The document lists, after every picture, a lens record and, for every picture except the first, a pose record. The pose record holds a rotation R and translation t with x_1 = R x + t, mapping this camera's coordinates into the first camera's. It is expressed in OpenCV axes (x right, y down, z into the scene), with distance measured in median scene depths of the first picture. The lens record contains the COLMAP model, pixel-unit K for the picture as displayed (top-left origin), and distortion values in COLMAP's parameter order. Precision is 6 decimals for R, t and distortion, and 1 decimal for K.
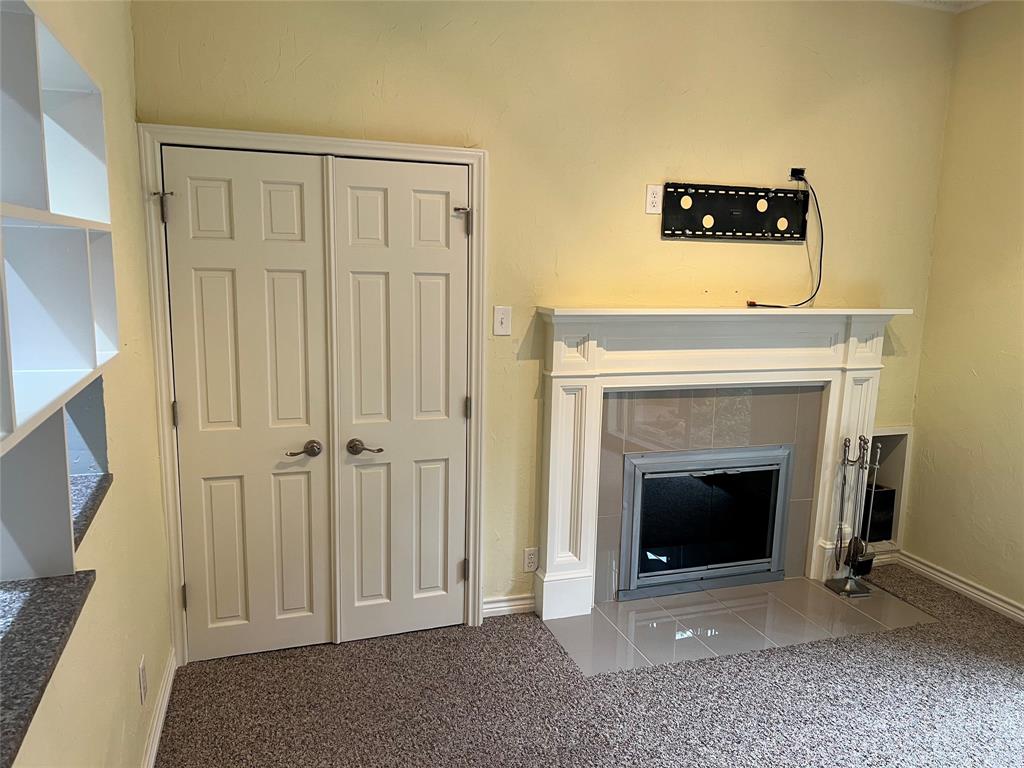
lens RADIAL K [[762.0, 0, 512.0], [0, 762.0, 384.0], [0, 0, 1]] dist [0.145413, -0.294457]
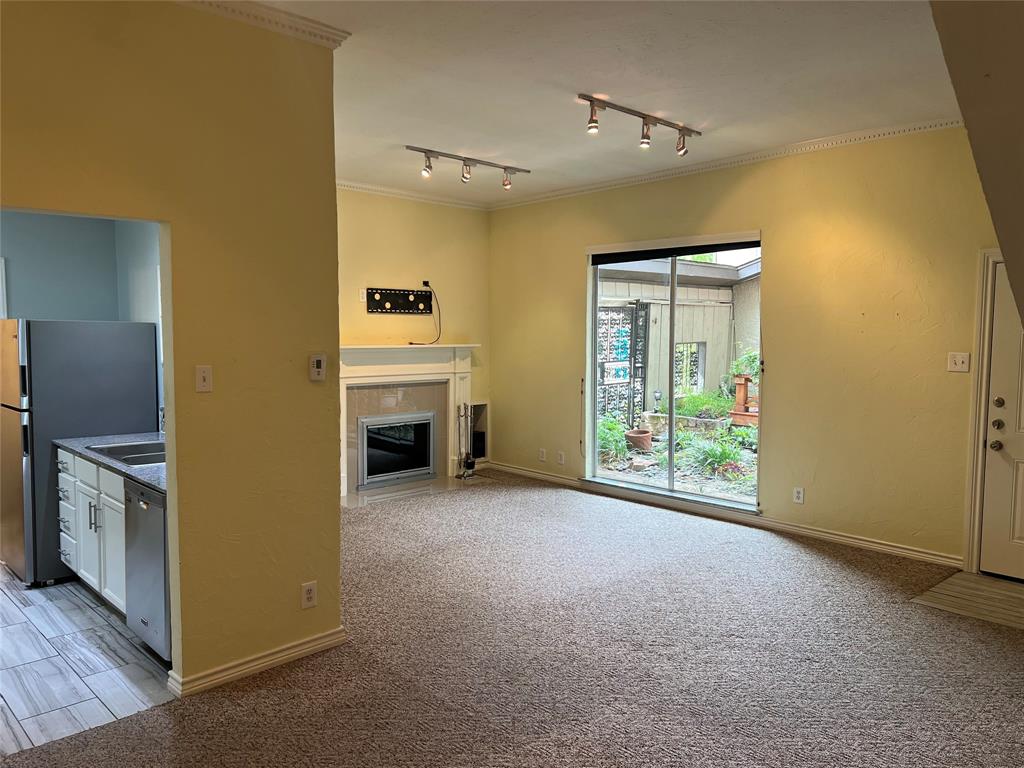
lens RADIAL K [[759.3, 0, 512.0], [0, 759.3, 384.0], [0, 0, 1]] dist [0.087956, -0.124579]
pose [[0.911045, -0.052840, 0.408908, -0.302970], [0.087364, 0.993974, -0.066202, 0.173573], [-0.402946, 0.096037, 0.910171, -1.025010]]
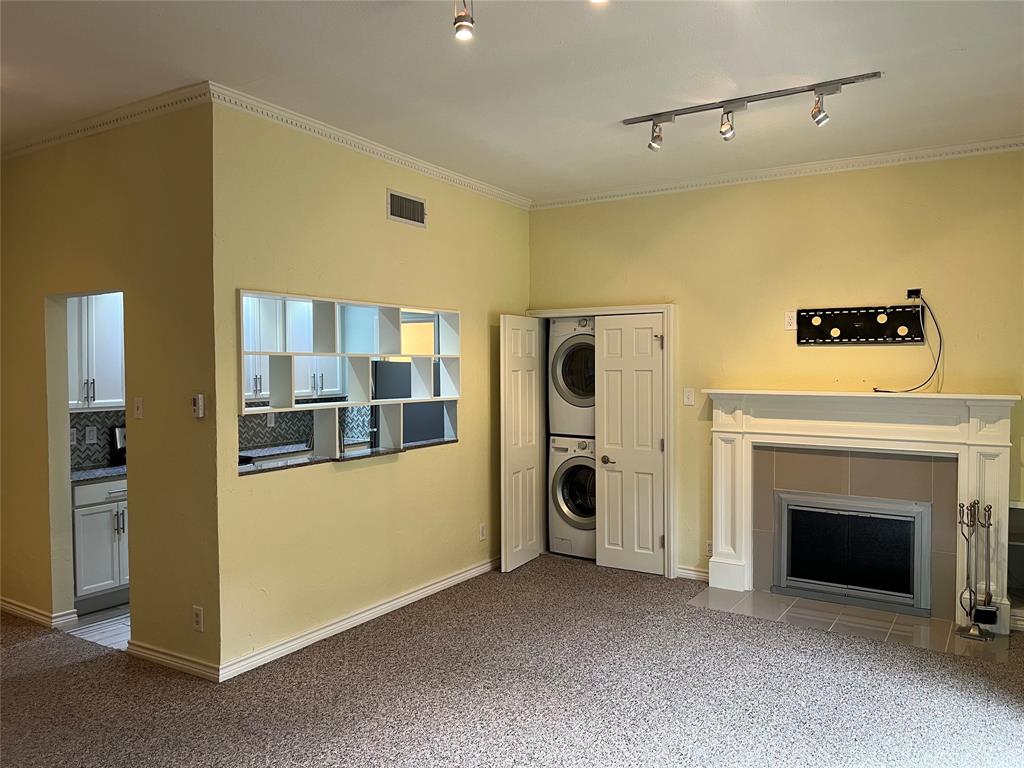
lens RADIAL K [[759.3, 0, 512.0], [0, 759.3, 384.0], [0, 0, 1]] dist [0.087956, -0.124579]
pose [[0.621182, -0.005574, -0.783647, 0.986733], [-0.111185, 0.989232, -0.095170, 0.087002], [0.775739, 0.146248, 0.613874, -0.330951]]
